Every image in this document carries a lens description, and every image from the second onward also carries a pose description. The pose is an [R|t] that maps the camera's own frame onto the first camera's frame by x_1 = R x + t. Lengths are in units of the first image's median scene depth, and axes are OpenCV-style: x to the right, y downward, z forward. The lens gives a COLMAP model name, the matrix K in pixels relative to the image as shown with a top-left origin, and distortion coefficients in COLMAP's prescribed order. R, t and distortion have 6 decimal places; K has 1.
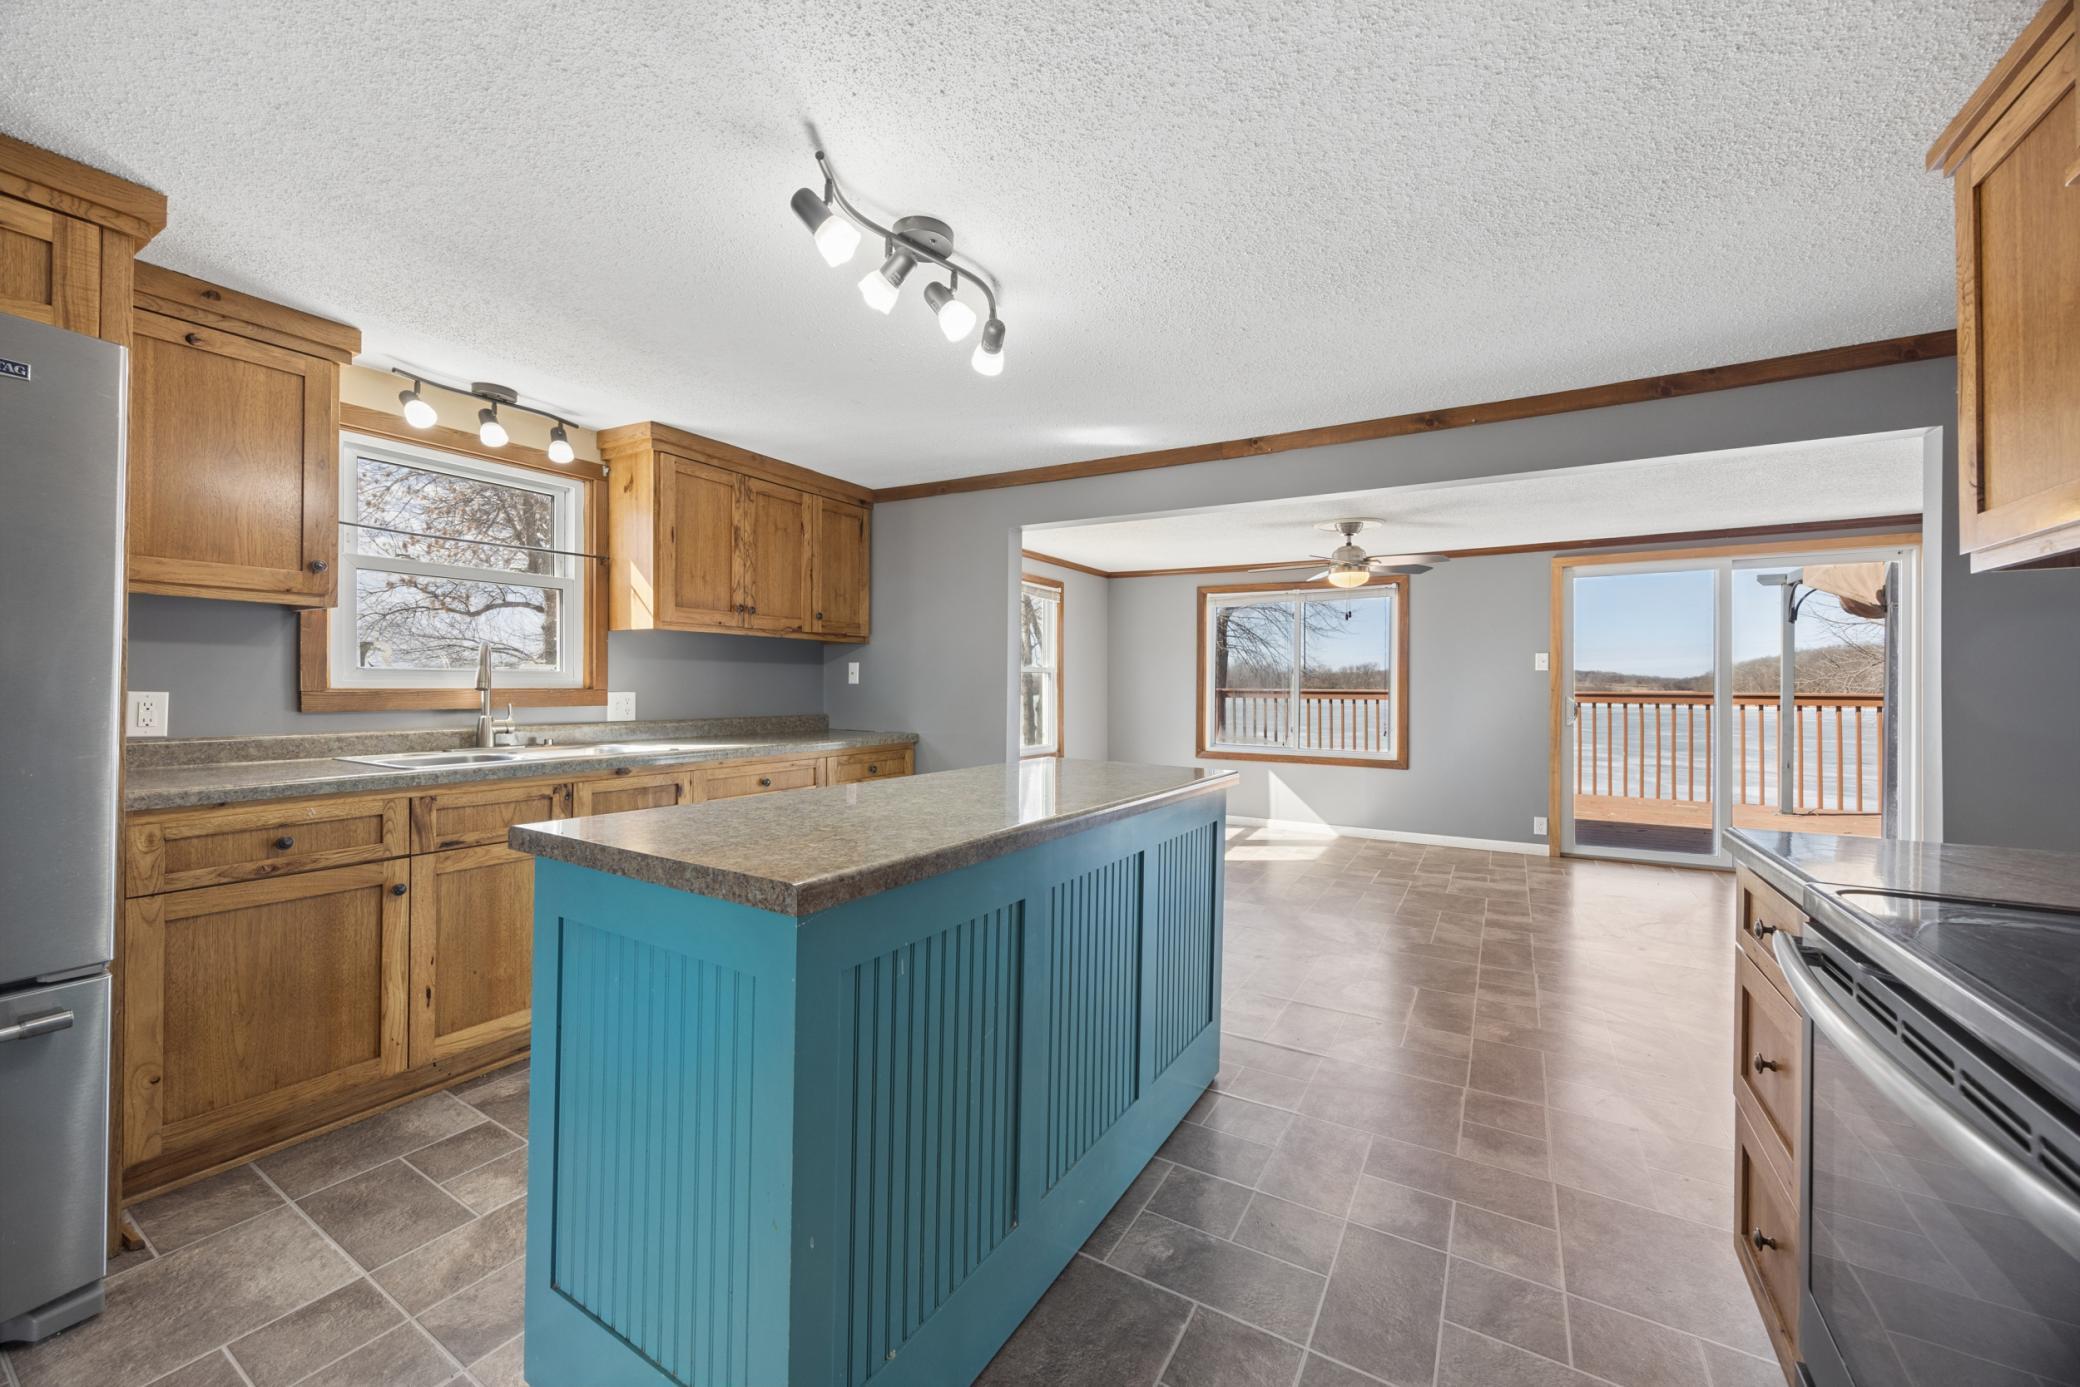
lens RADIAL K [[788.2, 0, 1035.9], [0, 788.2, 686.0], [0, 0, 1]] dist [-0.002152, -0.000083]
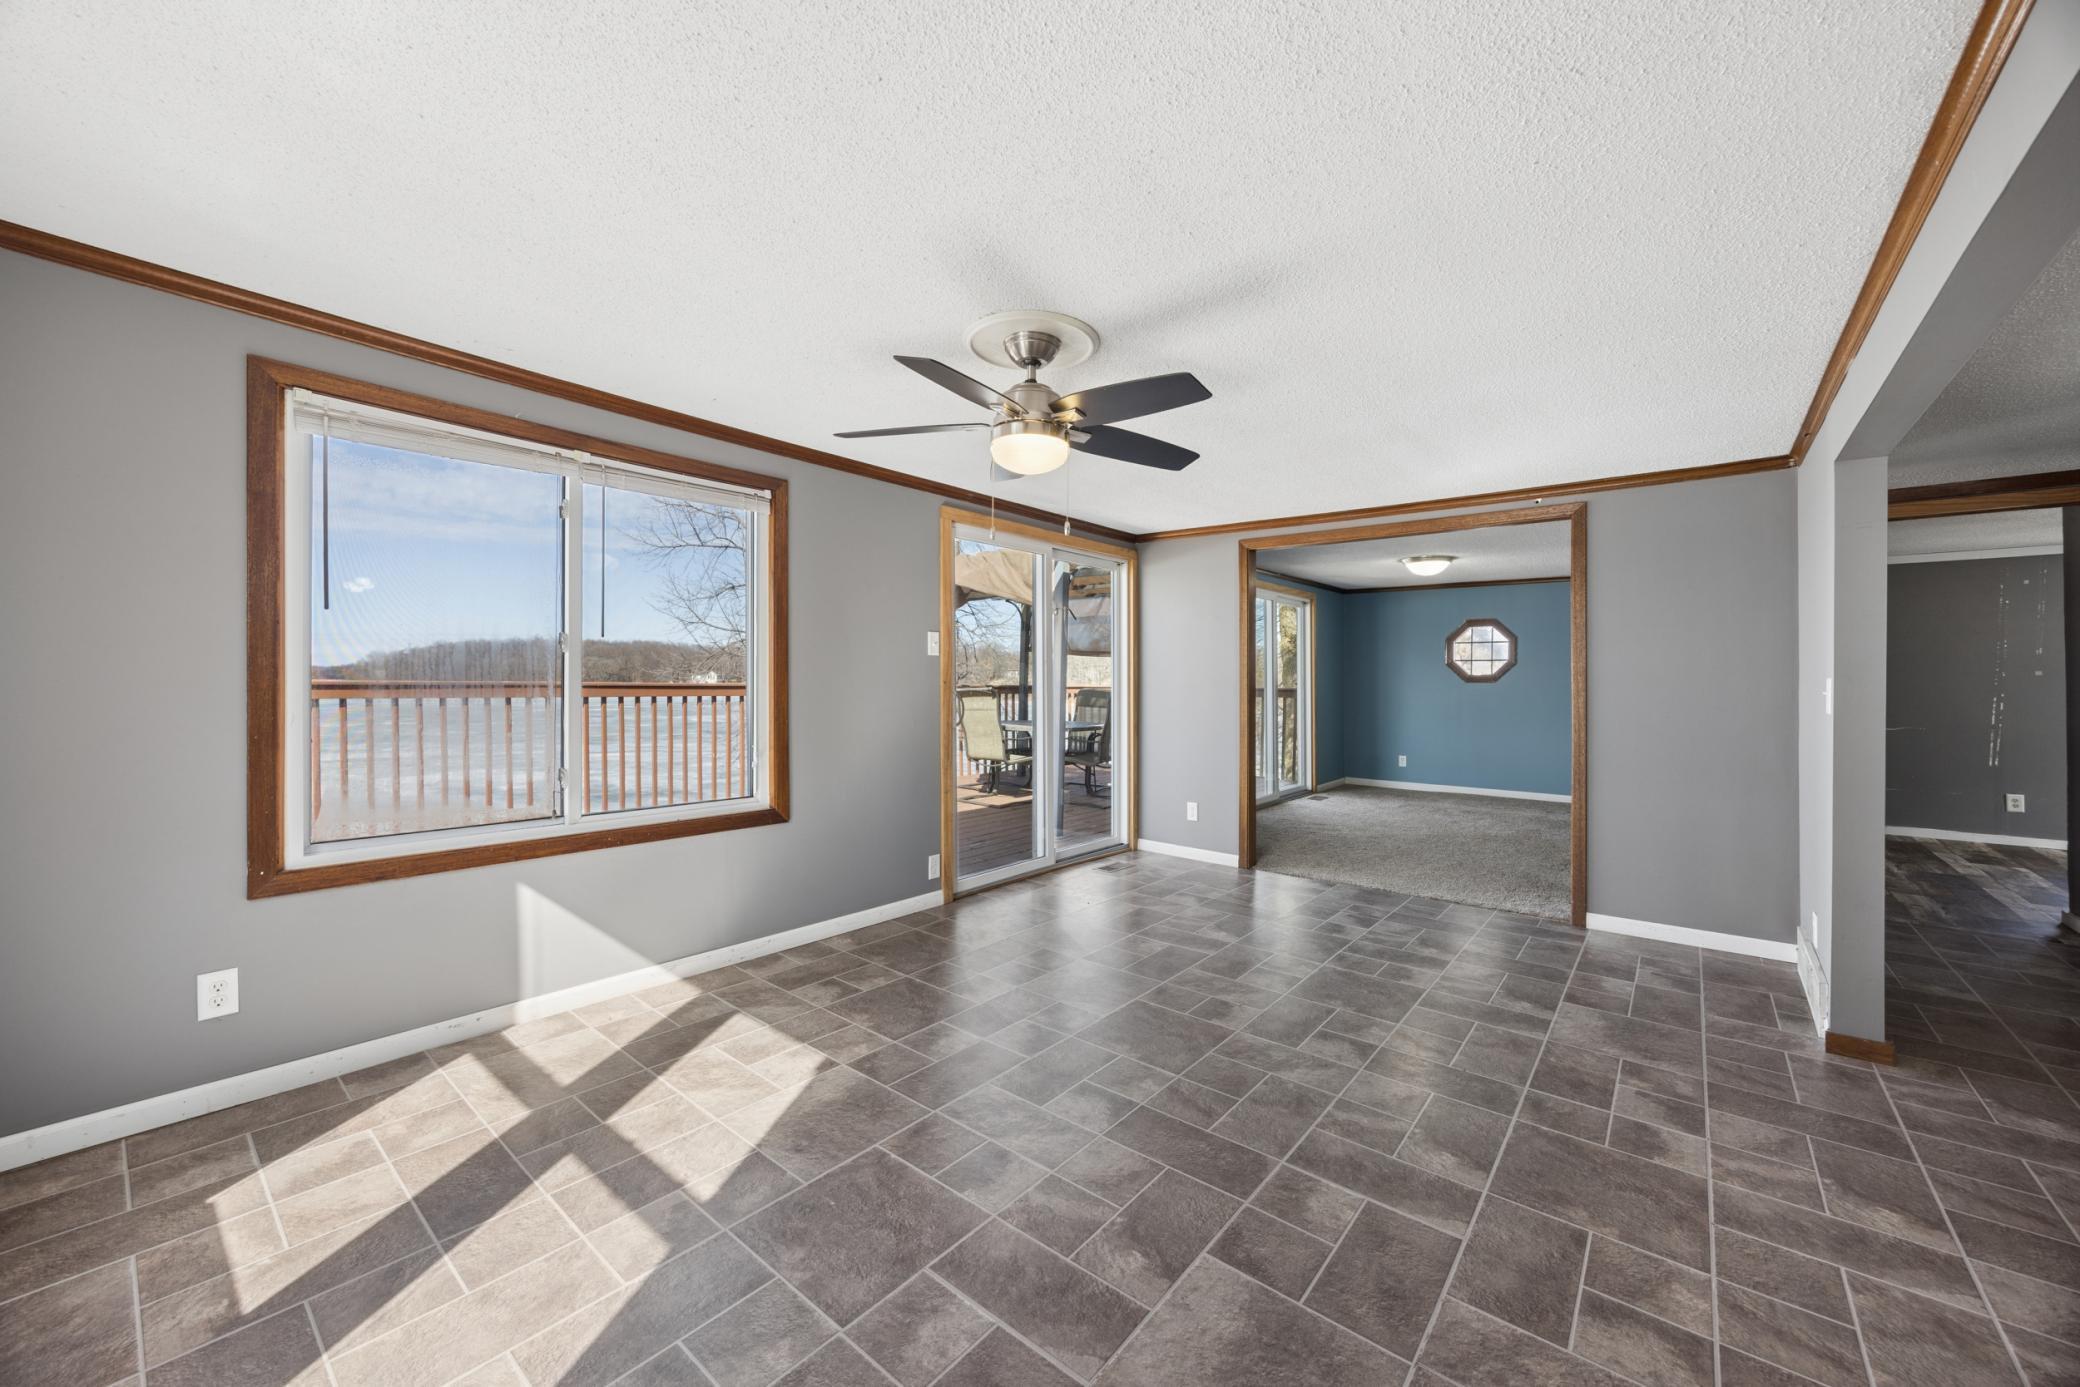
lens RADIAL K [[788.2, 0, 1036.1], [0, 788.2, 694.2], [0, 0, 1]] dist [-0.002152, -0.000083]
pose [[0.151468, -0.017069, 0.988315, -0.118521], [-0.006844, 0.999809, 0.018316, 0.003270], [-0.988438, -0.009538, 0.151322, 1.319575]]
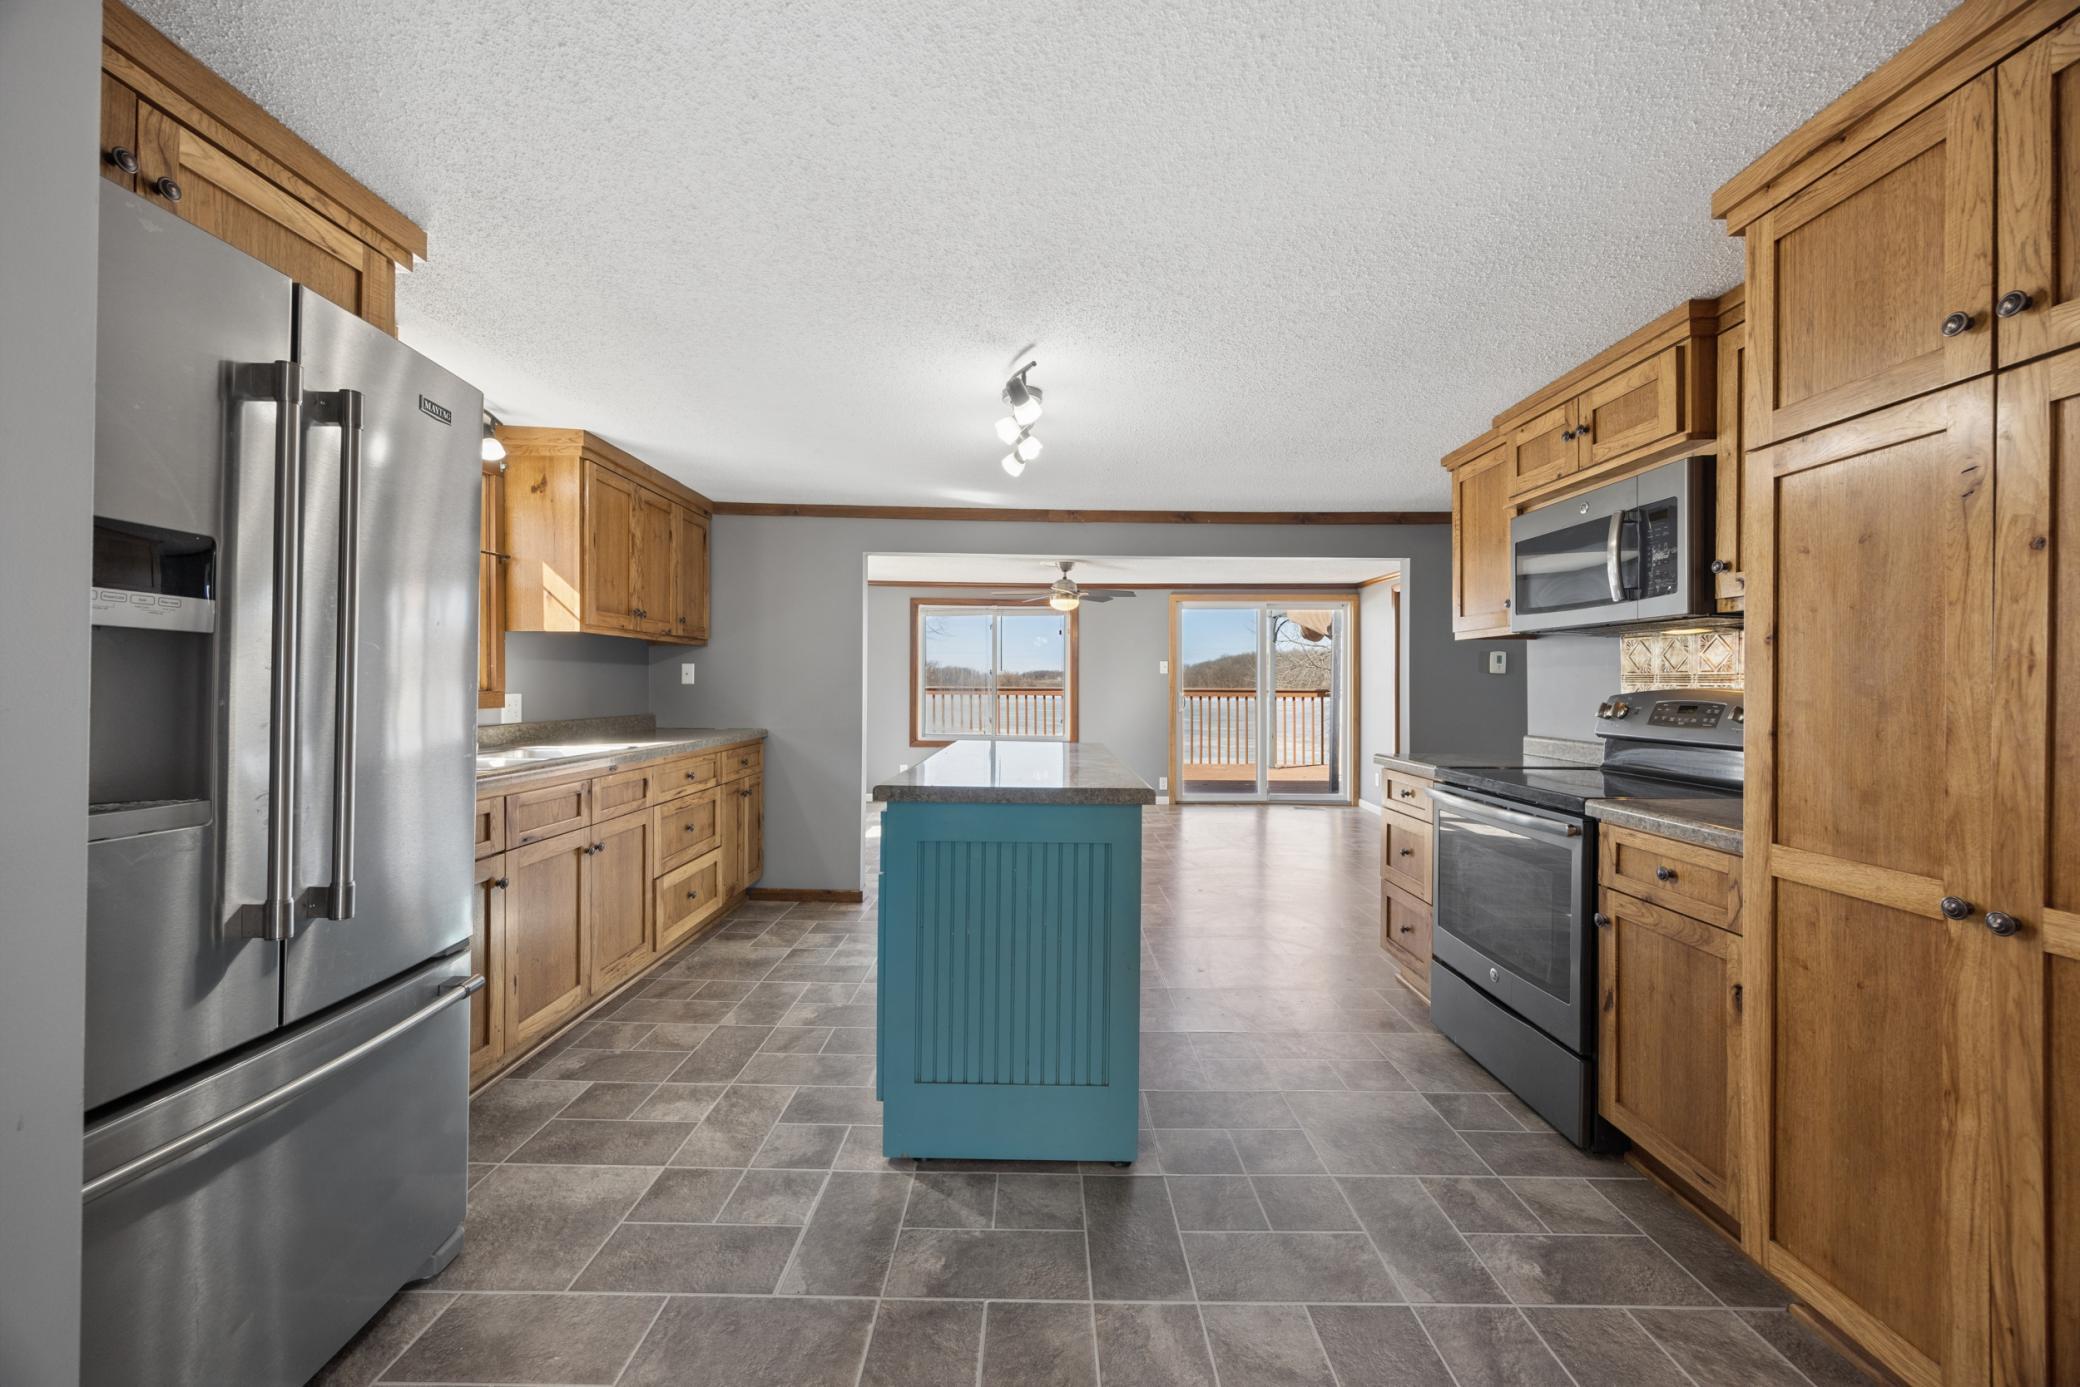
lens RADIAL K [[788.2, 0, 1033.5], [0, 788.2, 689.0], [0, 0, 1]] dist [-0.002152, -0.000083]
pose [[0.862760, -0.004423, 0.505594, -0.454210], [0.000141, 0.999964, 0.008506, -0.006445], [-0.505614, -0.007267, 0.862729, -0.166614]]
